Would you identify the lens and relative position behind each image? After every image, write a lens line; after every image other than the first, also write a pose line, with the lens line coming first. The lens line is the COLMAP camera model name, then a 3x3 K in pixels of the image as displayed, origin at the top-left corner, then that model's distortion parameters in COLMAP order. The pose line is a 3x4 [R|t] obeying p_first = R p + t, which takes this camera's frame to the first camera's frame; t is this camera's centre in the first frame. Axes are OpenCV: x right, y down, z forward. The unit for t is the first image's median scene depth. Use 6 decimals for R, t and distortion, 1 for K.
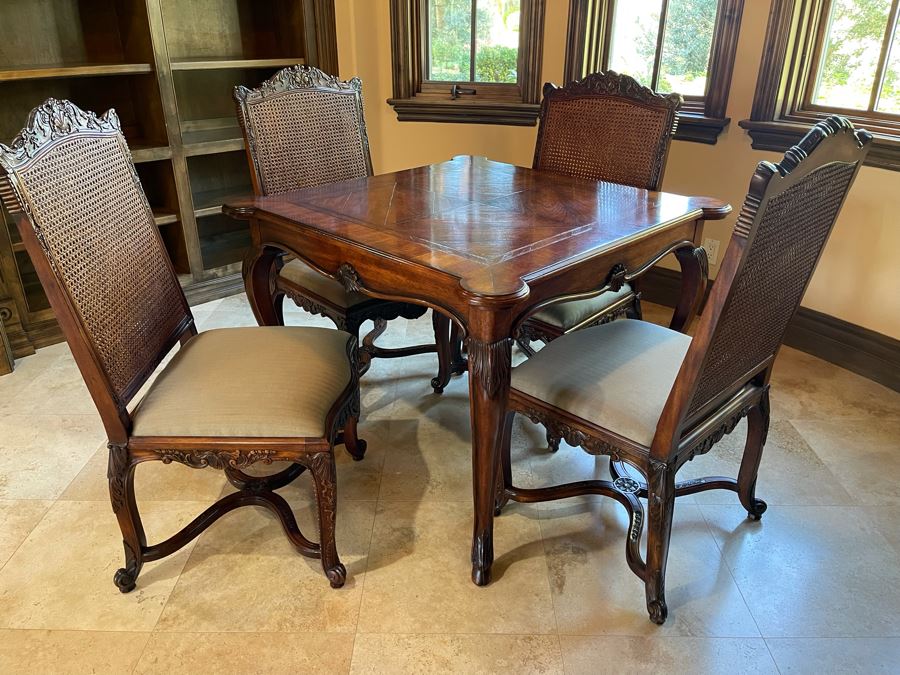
lens RADIAL K [[687.2, 0, 454.1], [0, 687.2, 328.3], [0, 0, 1]] dist [0.073782, -0.106643]
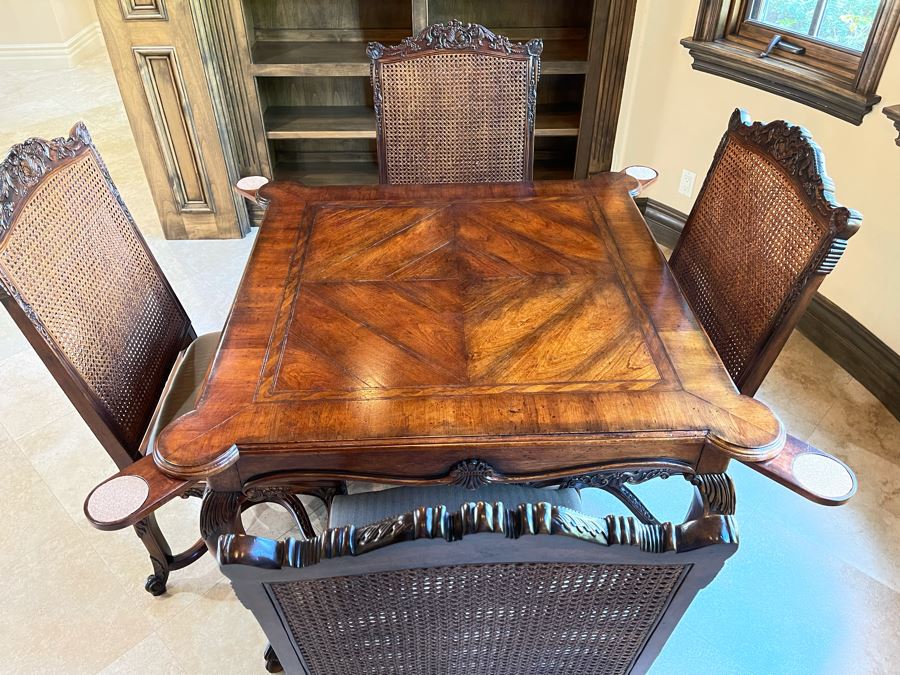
lens RADIAL K [[687.2, 0, 447.6], [0, 687.2, 330.3], [0, 0, 1]] dist [0.073782, -0.106643]
pose [[0.723941, 0.414530, -0.551430, 0.443078], [-0.277146, 0.906752, 0.317790, -0.343978], [0.631744, -0.077235, 0.771320, 0.355986]]
